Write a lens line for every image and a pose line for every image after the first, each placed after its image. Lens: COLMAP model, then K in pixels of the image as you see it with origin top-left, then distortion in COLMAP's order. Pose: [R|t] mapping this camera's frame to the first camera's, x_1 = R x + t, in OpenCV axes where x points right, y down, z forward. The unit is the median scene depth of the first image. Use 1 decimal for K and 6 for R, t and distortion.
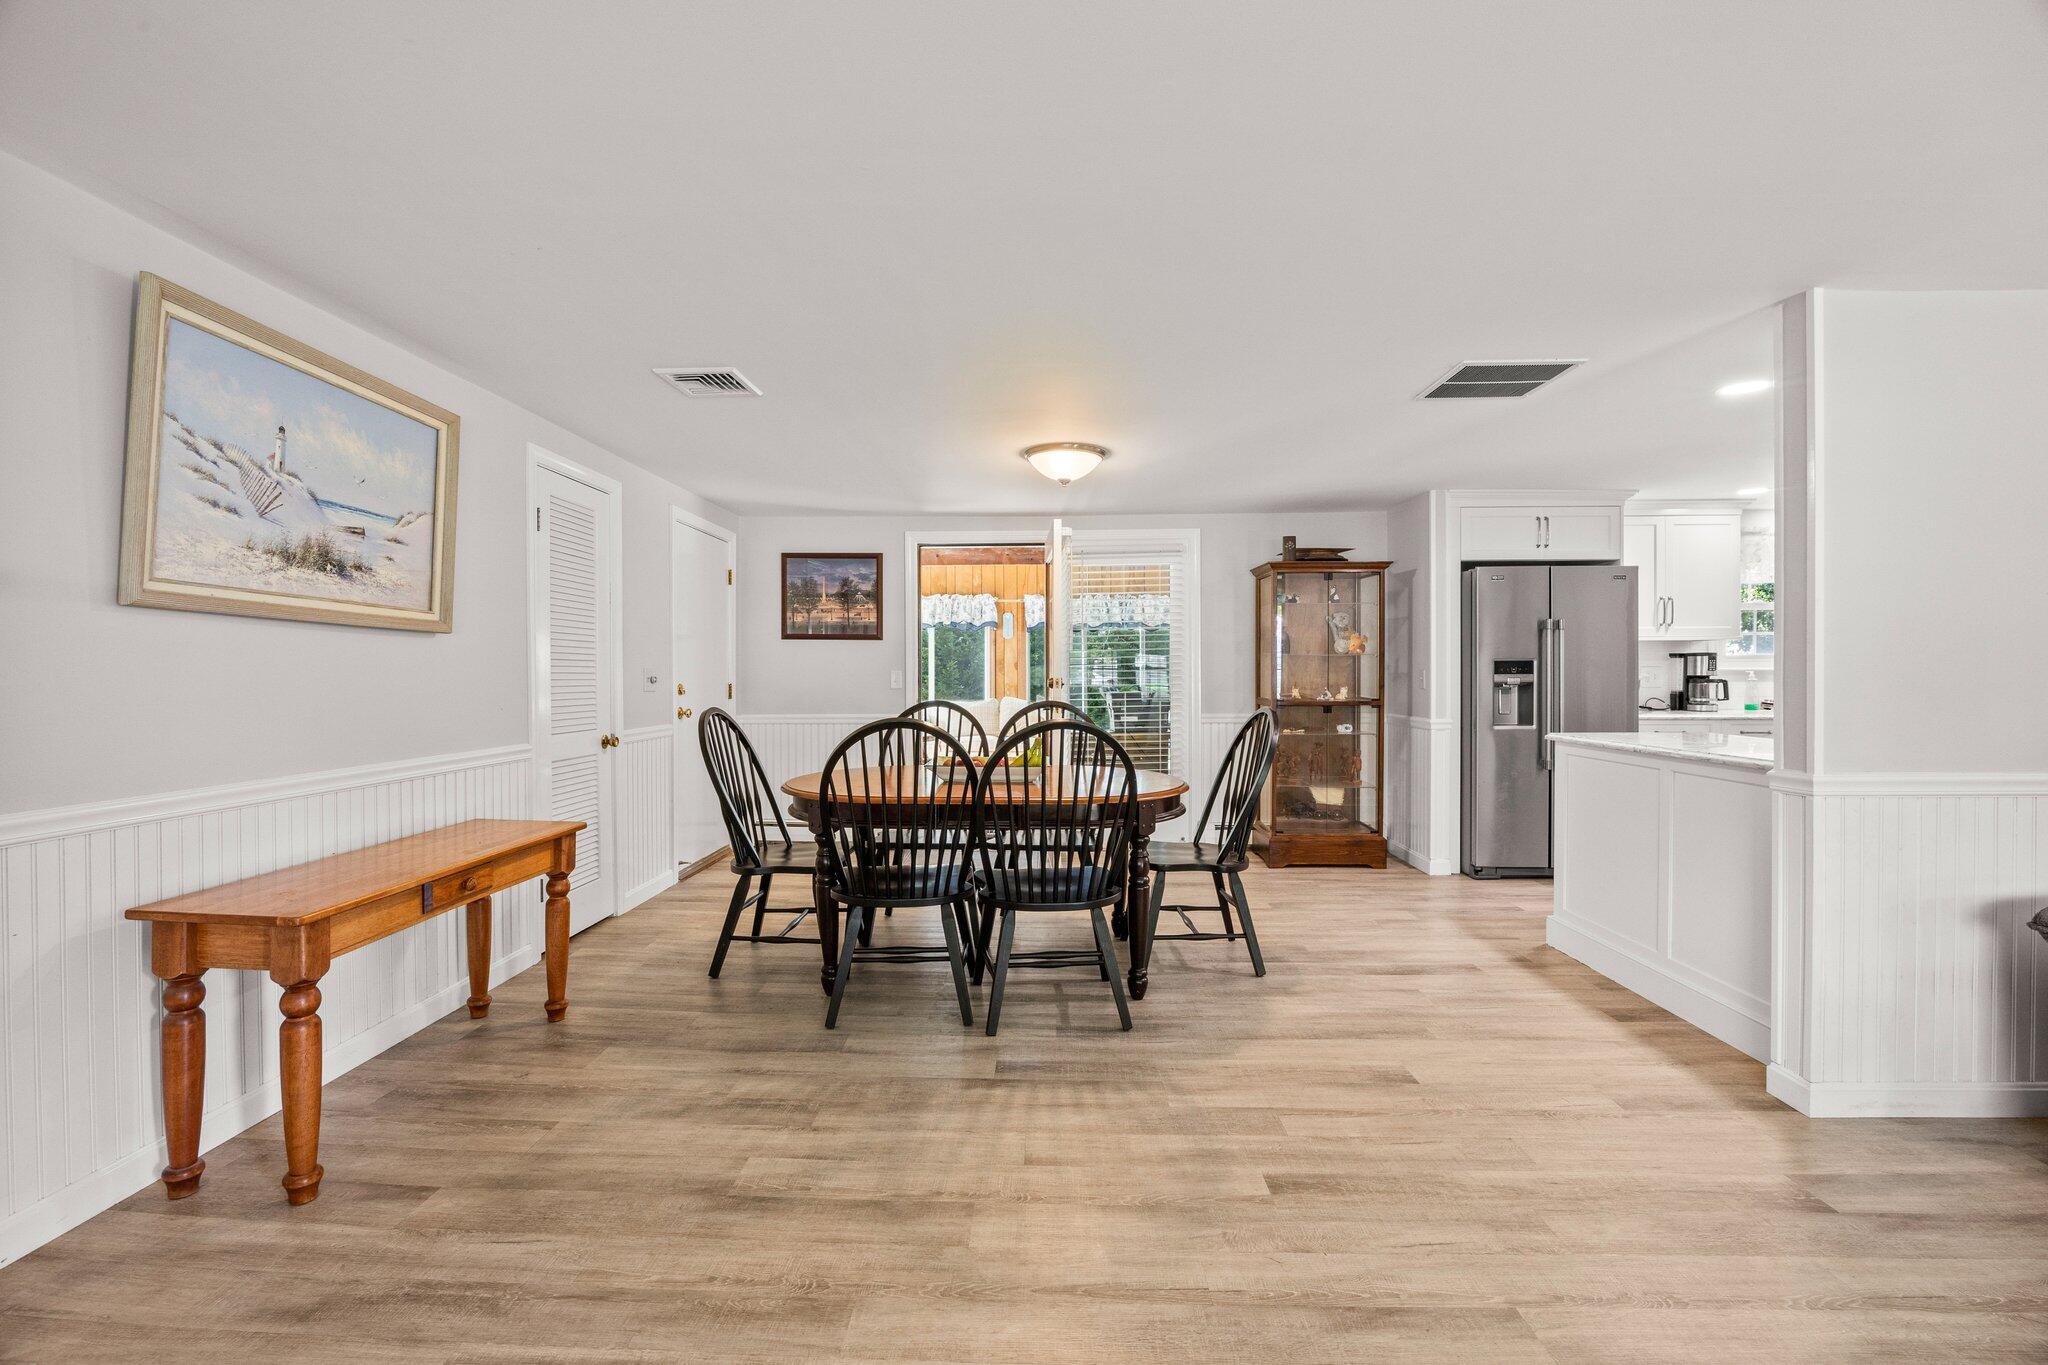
lens RADIAL K [[870.0, 0, 1013.3], [0, 870.0, 683.9], [0, 0, 1]] dist [-0.017768, 0.001499]
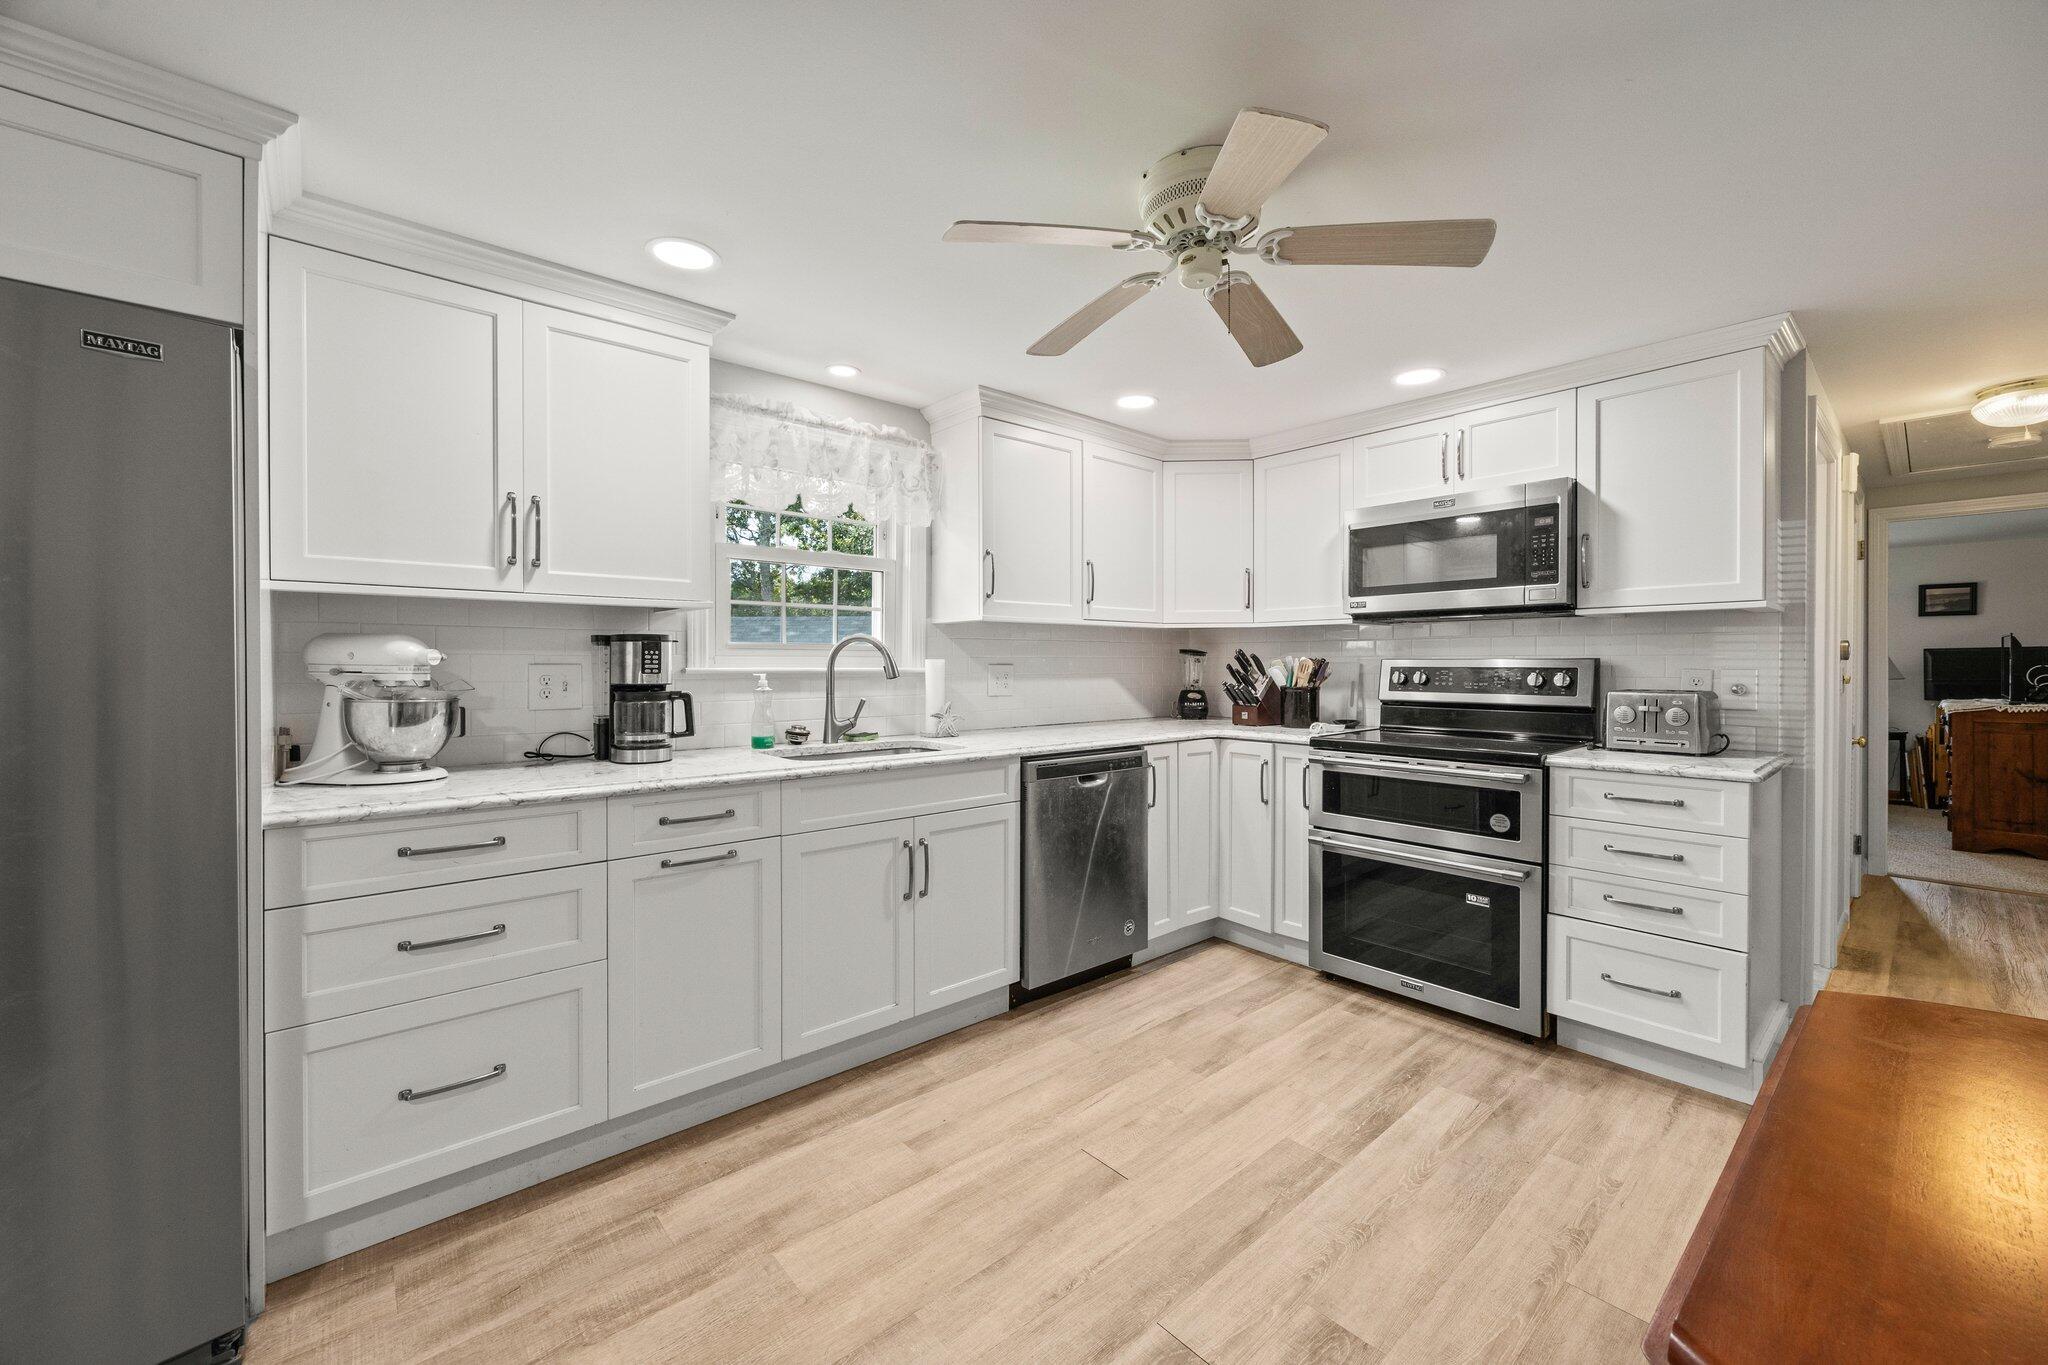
lens RADIAL K [[787.1, 0, 1006.0], [0, 787.1, 664.0], [0, 0, 1]] dist [-0.001284, -0.000572]
pose [[0.740583, 0.002459, 0.671961, 1.147077], [0.006684, 0.999917, -0.011025, -0.025515], [-0.671932, 0.012656, 0.740505, 0.968875]]
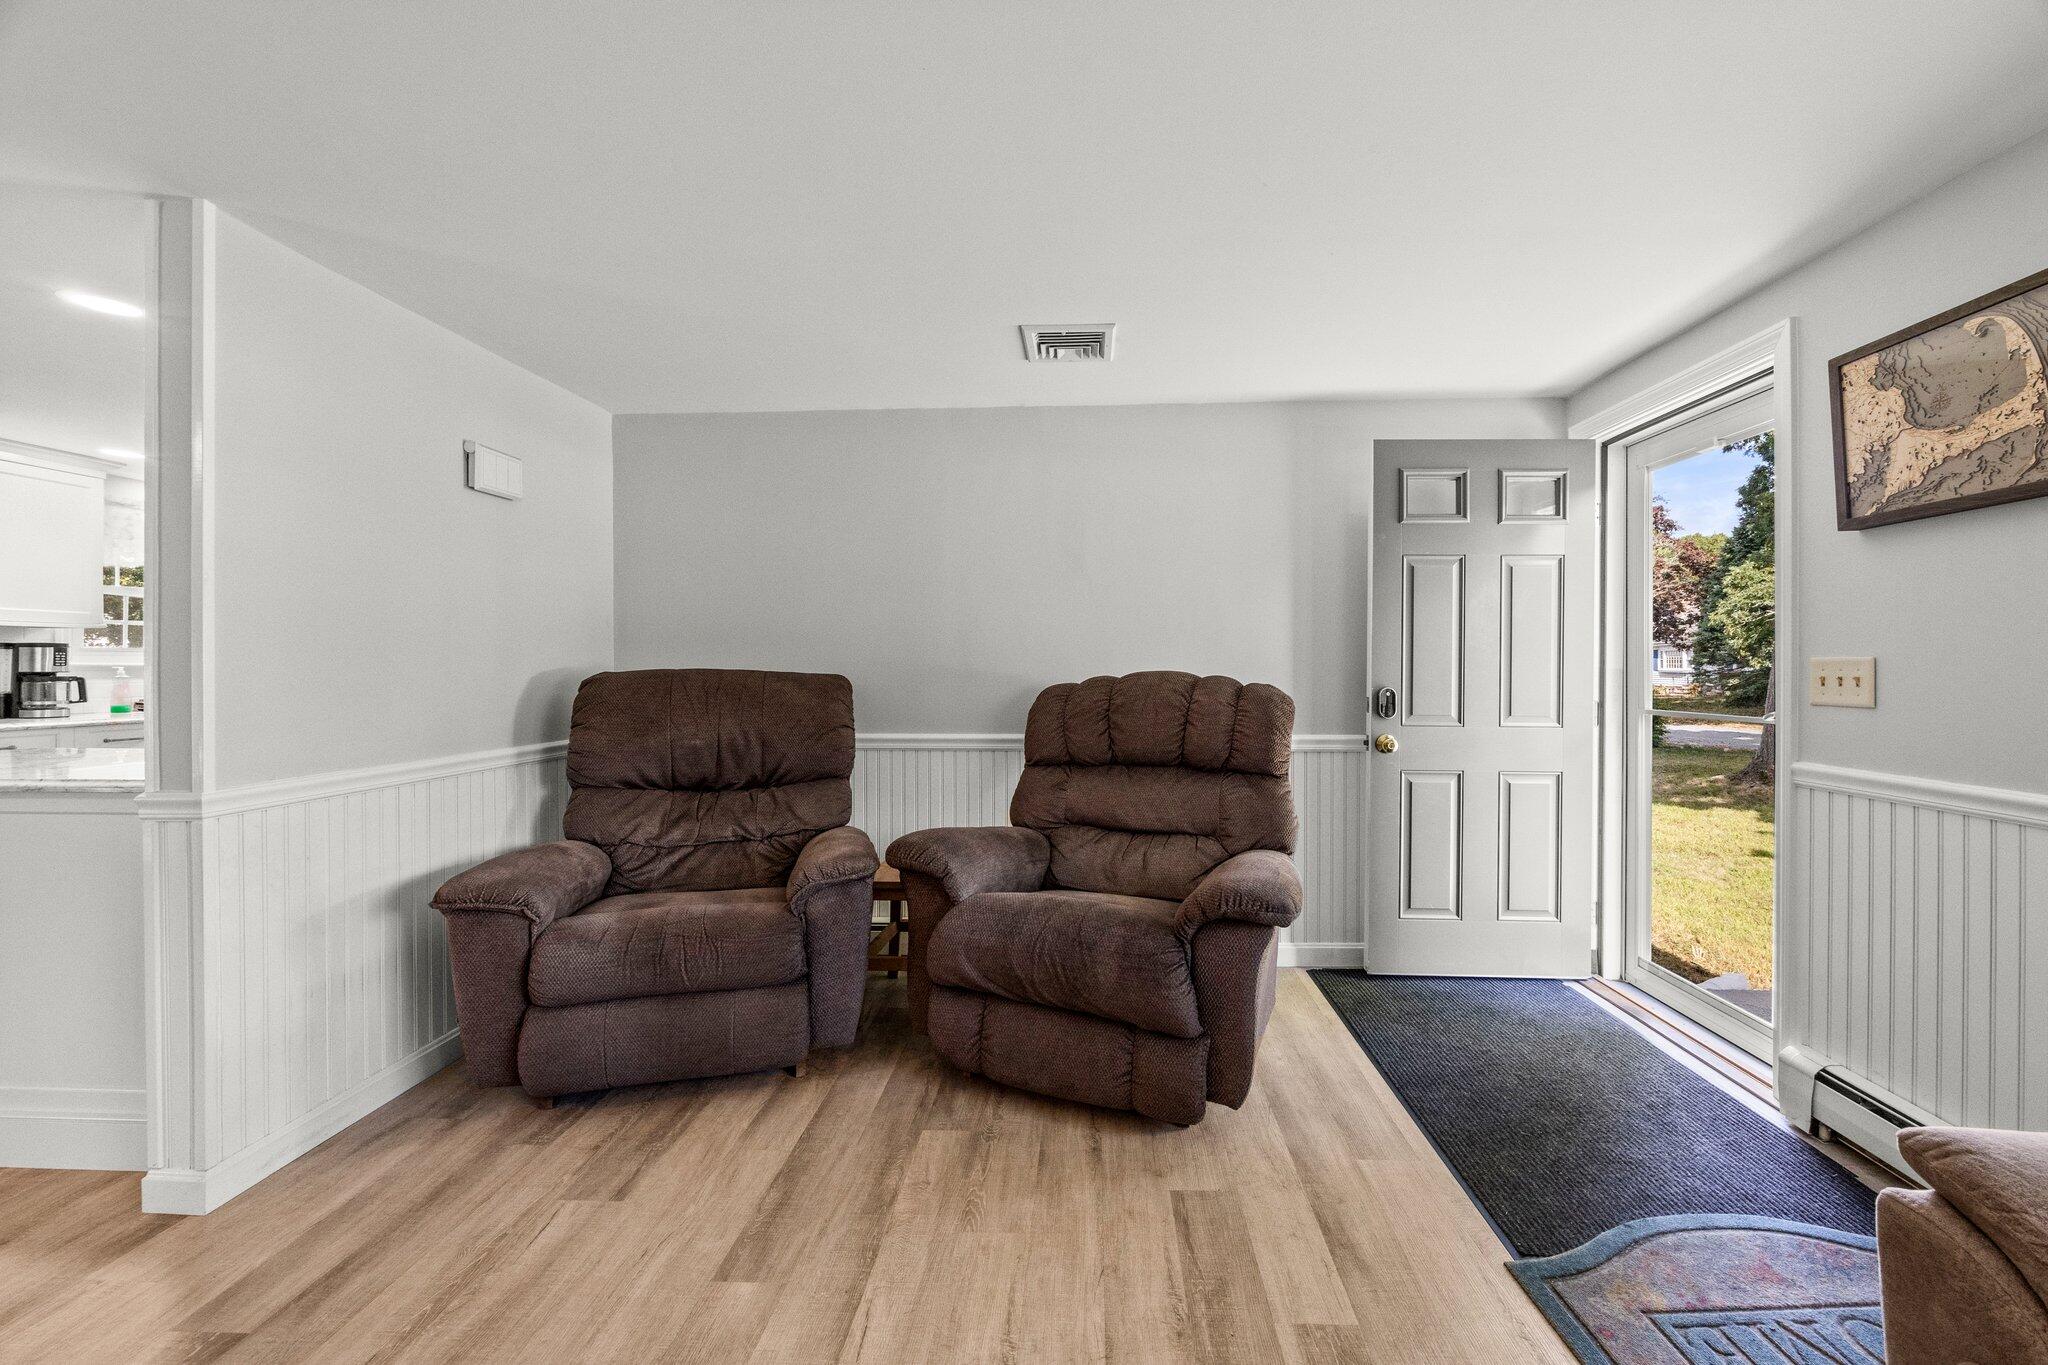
lens RADIAL K [[787.1, 0, 1070.9], [0, 787.1, 666.9], [0, 0, 1]] dist [-0.001284, -0.000572]
pose [[-0.014729, 0.004680, 0.999881, 0.133162], [0.013096, 0.999904, -0.004487, 0.001421], [-0.999806, 0.013029, -0.014789, 0.140227]]
